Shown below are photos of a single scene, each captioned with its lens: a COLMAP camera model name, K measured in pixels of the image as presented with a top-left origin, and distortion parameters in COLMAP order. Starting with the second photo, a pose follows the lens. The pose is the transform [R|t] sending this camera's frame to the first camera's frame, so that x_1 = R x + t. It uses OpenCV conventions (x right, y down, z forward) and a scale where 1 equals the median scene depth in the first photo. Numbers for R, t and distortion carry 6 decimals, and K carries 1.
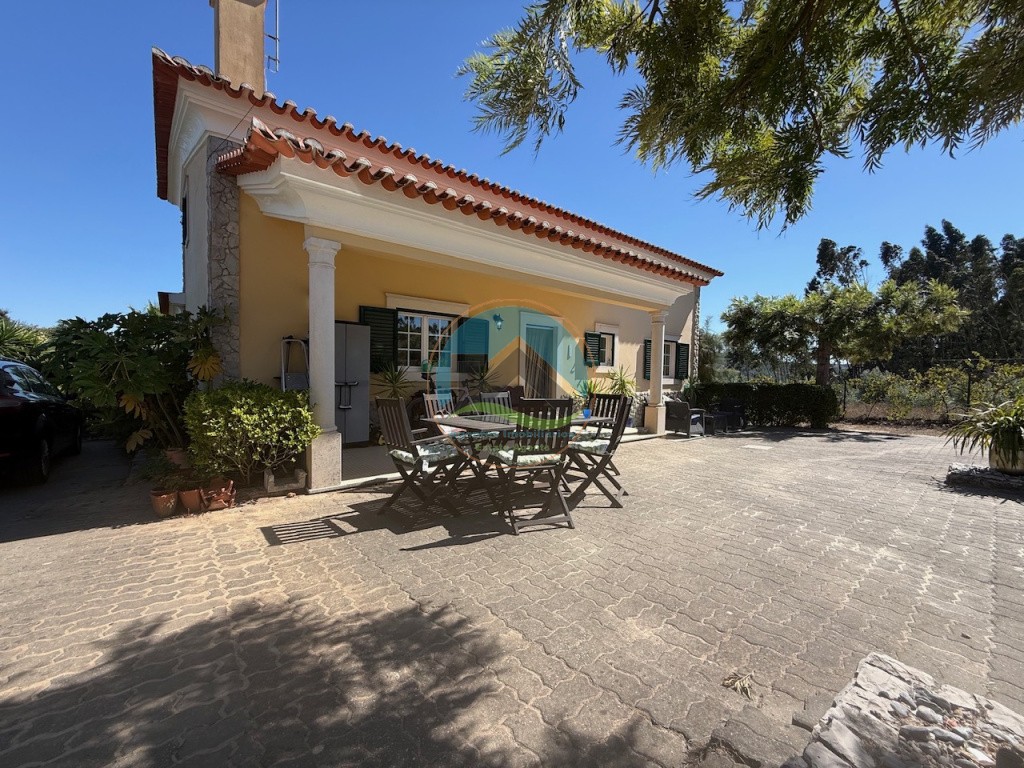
lens RADIAL K [[407.7, 0, 512.0], [0, 407.7, 384.0], [0, 0, 1]] dist [-0.001571, 0.000175]
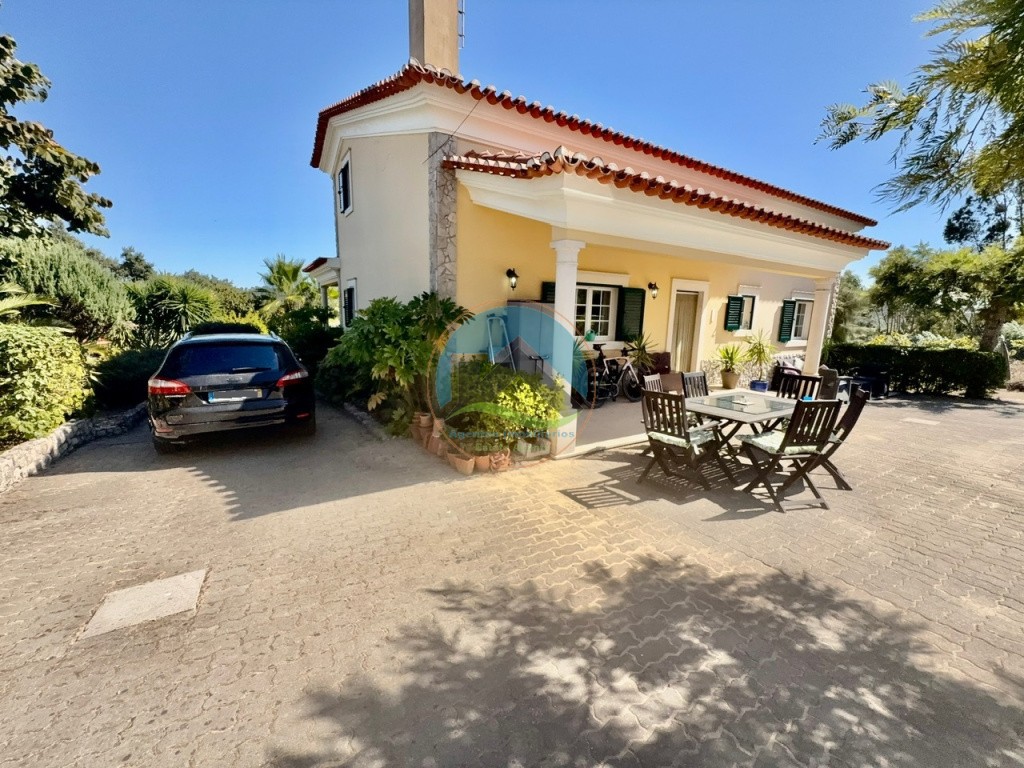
lens RADIAL K [[407.7, 0, 512.0], [0, 407.7, 384.0], [0, 0, 1]] dist [-0.001571, 0.000175]
pose [[0.989297, 0.030538, -0.142685, -0.464138], [-0.009931, 0.989679, 0.142957, -0.125254], [0.145578, -0.140010, 0.979390, -0.176464]]
